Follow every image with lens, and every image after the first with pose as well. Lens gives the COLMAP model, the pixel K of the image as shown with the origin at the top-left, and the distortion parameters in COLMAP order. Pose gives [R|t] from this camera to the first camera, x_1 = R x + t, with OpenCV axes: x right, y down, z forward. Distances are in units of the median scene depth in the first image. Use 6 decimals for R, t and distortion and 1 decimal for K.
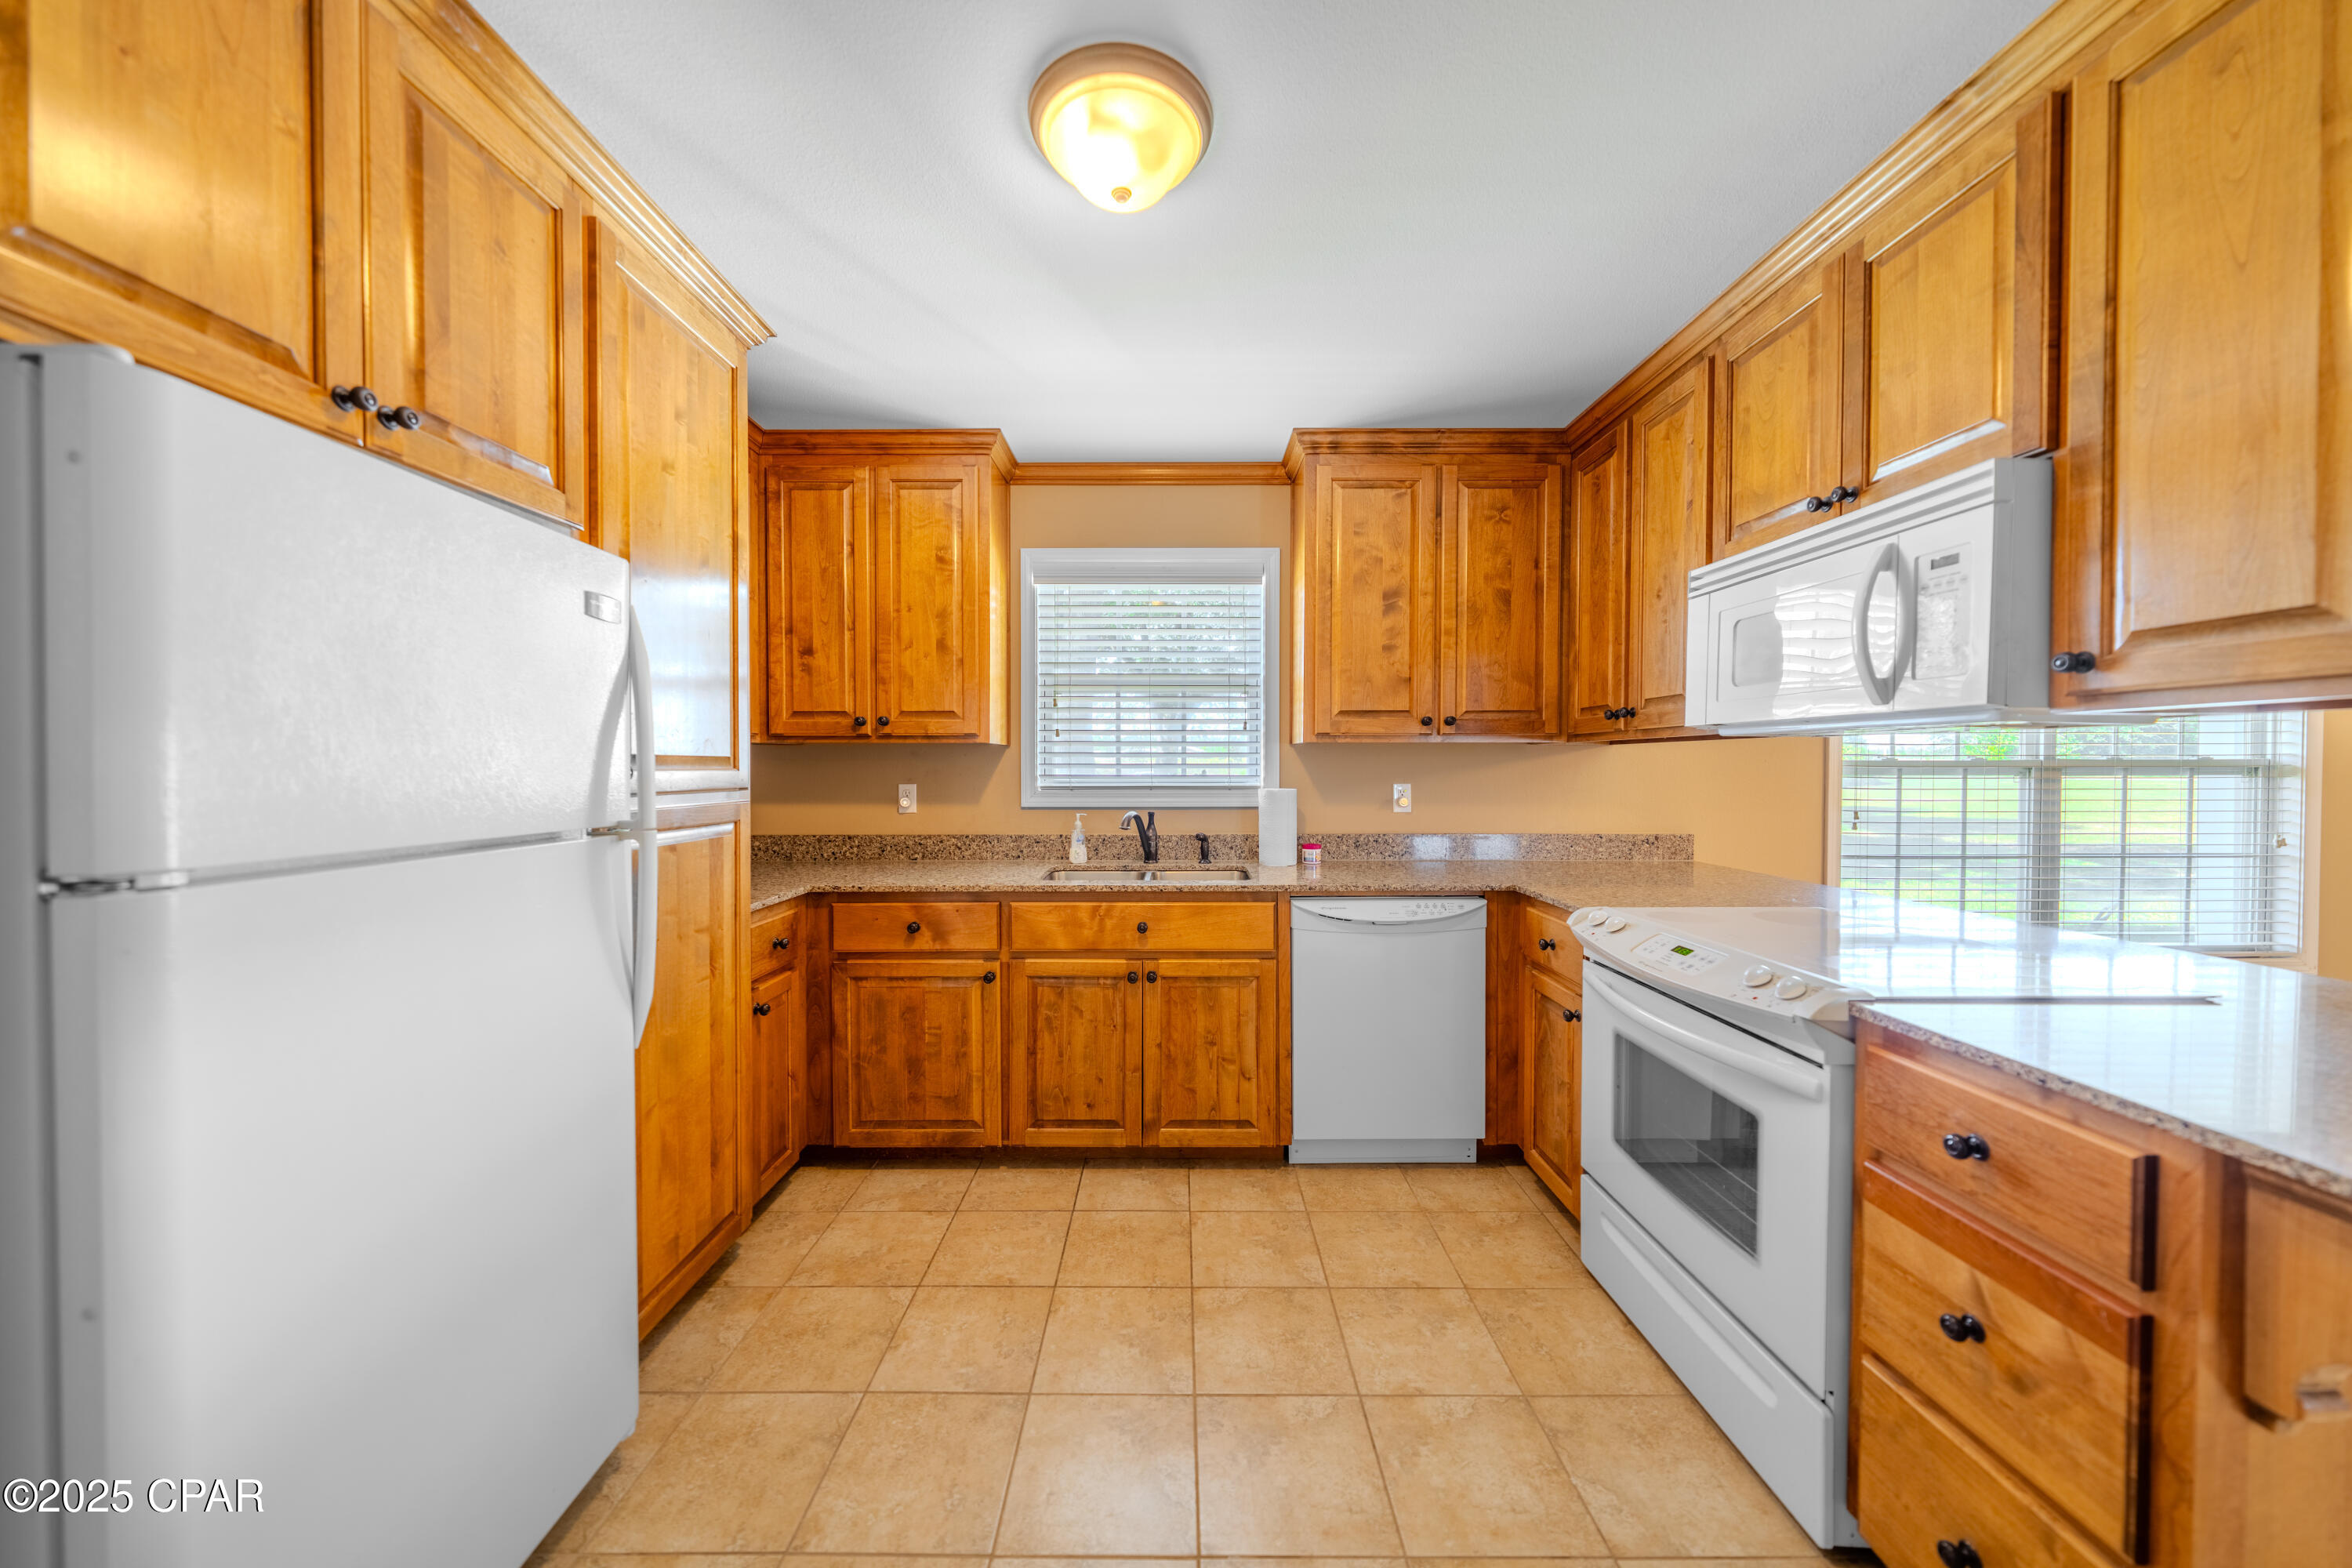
lens RADIAL K [[804.9, 0, 1172.7], [0, 804.9, 780.6], [0, 0, 1]] dist [-0.002257, -0.000509]
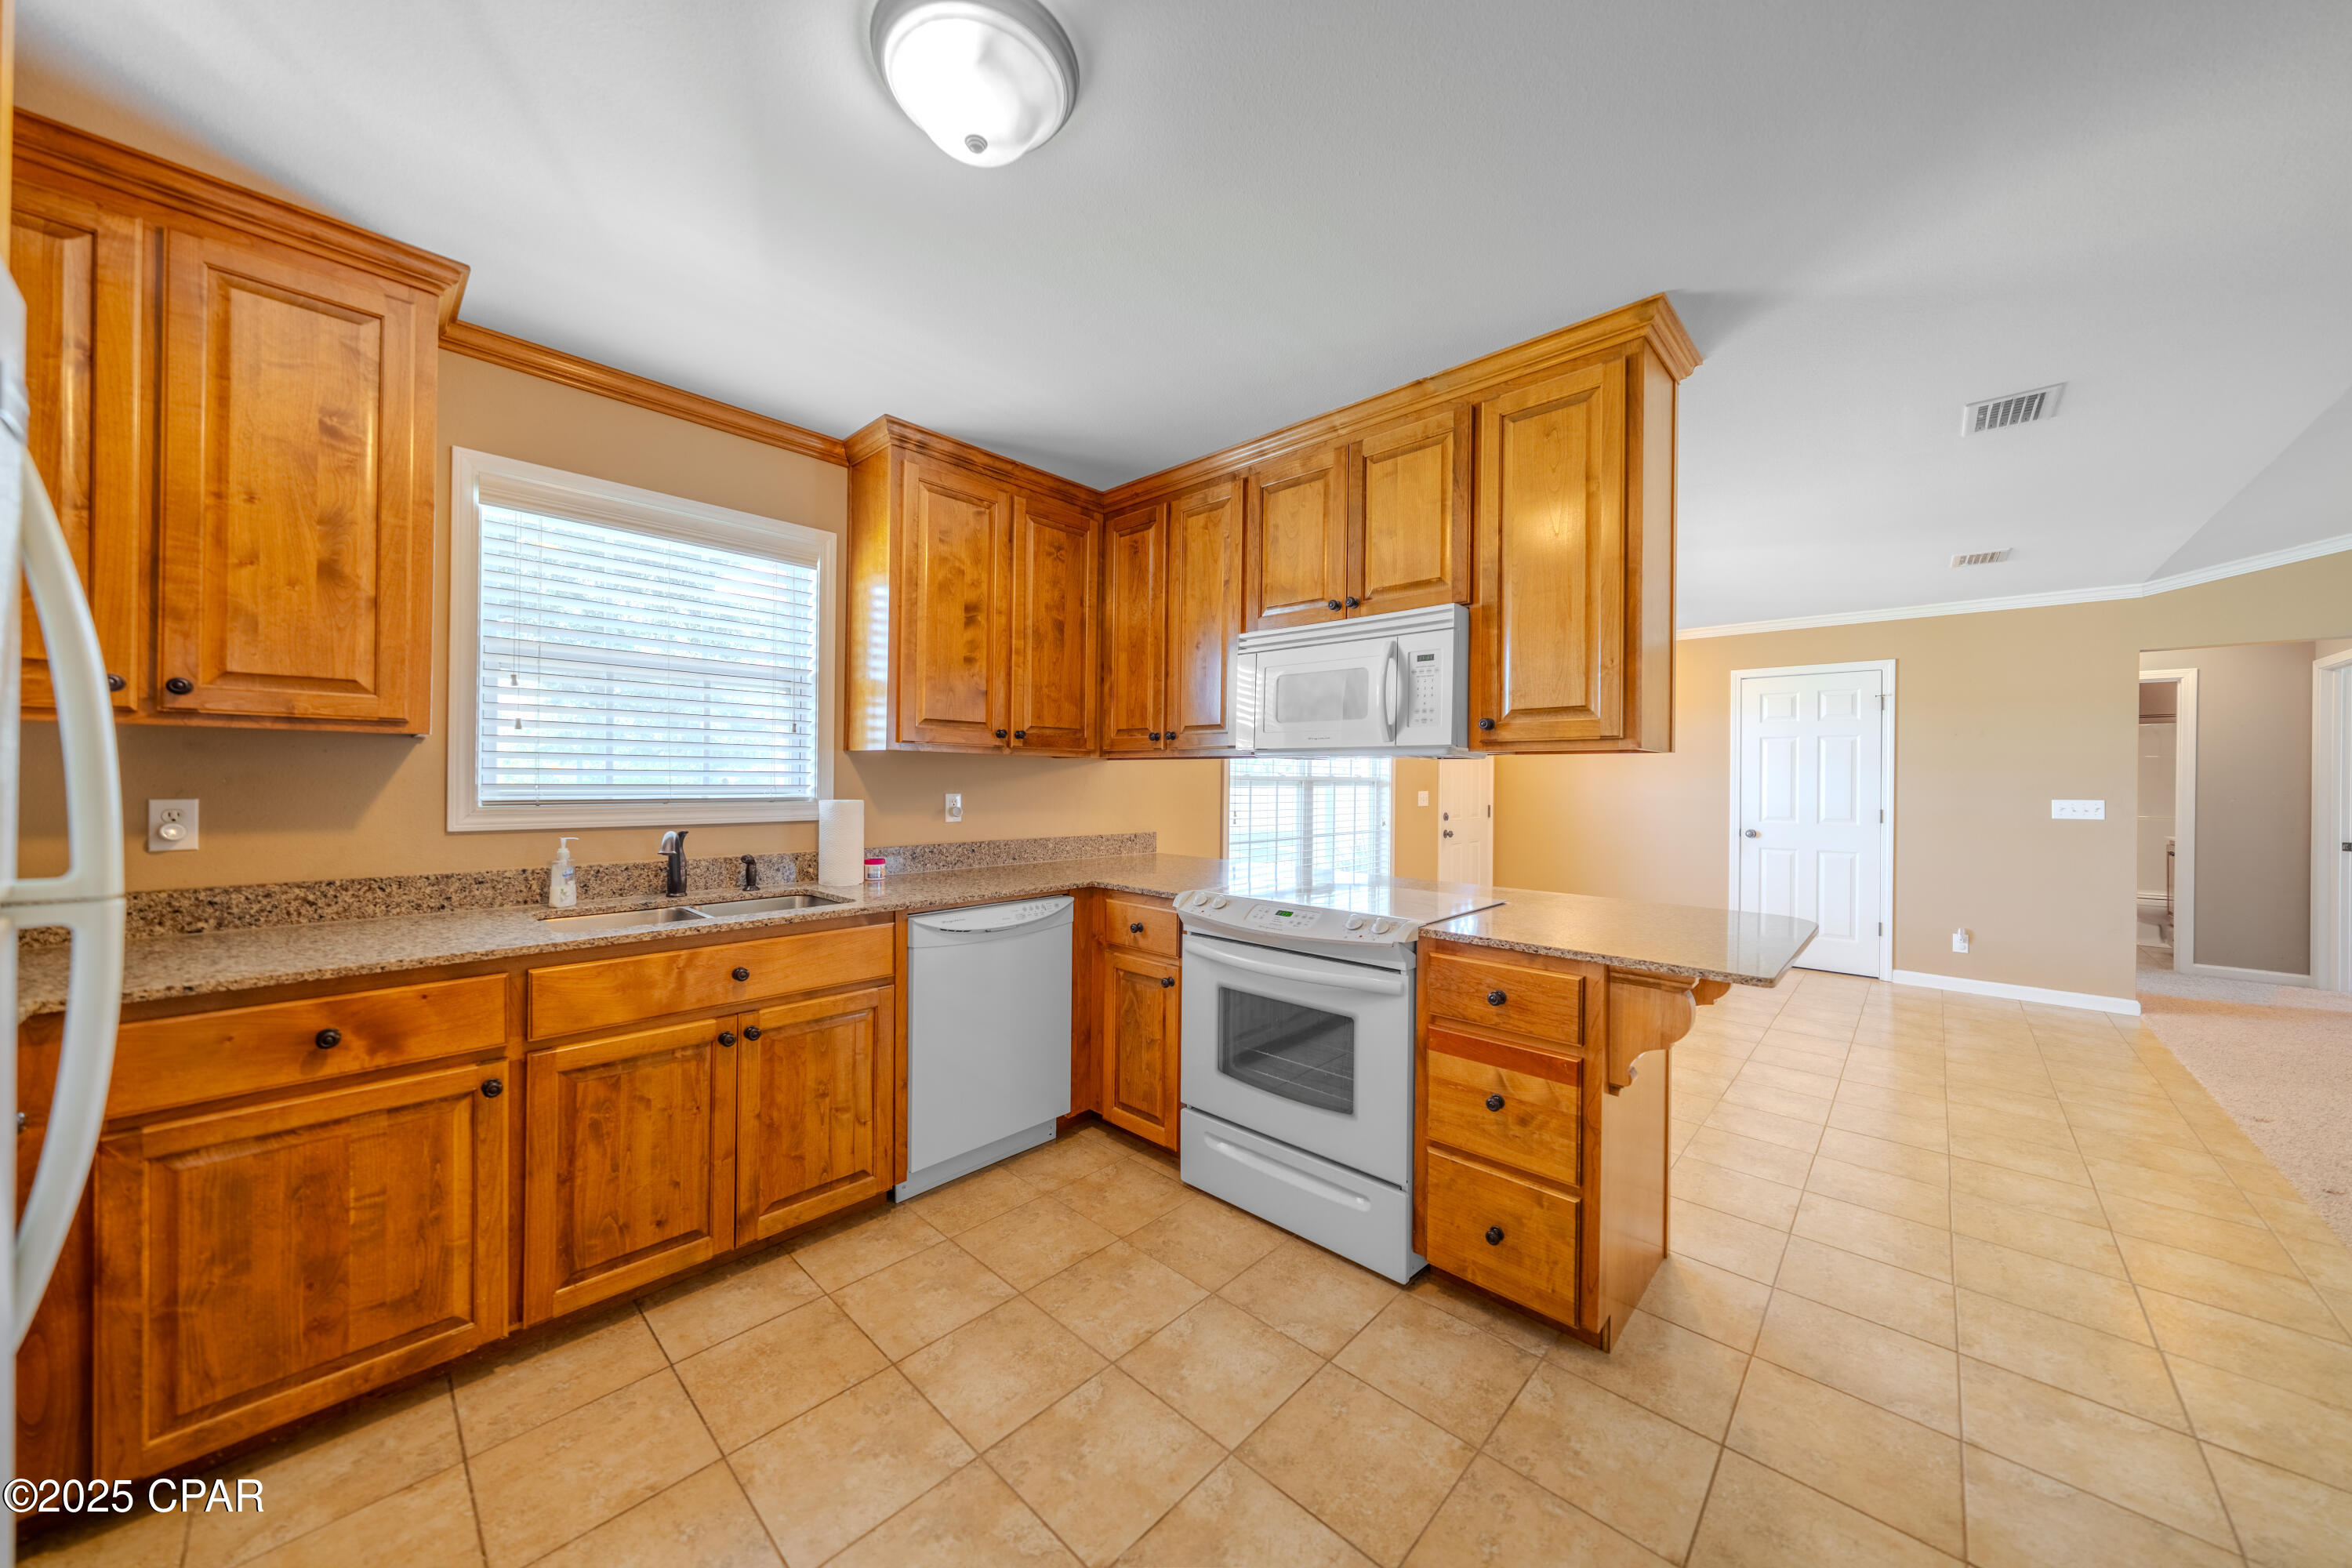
lens RADIAL K [[804.9, 0, 1174.5], [0, 804.9, 780.9], [0, 0, 1]] dist [-0.002257, -0.000509]
pose [[0.682007, 0.005905, 0.731321, -0.327515], [0.002880, 0.999938, -0.010760, -0.000568], [-0.731340, 0.009444, 0.681948, 0.130792]]
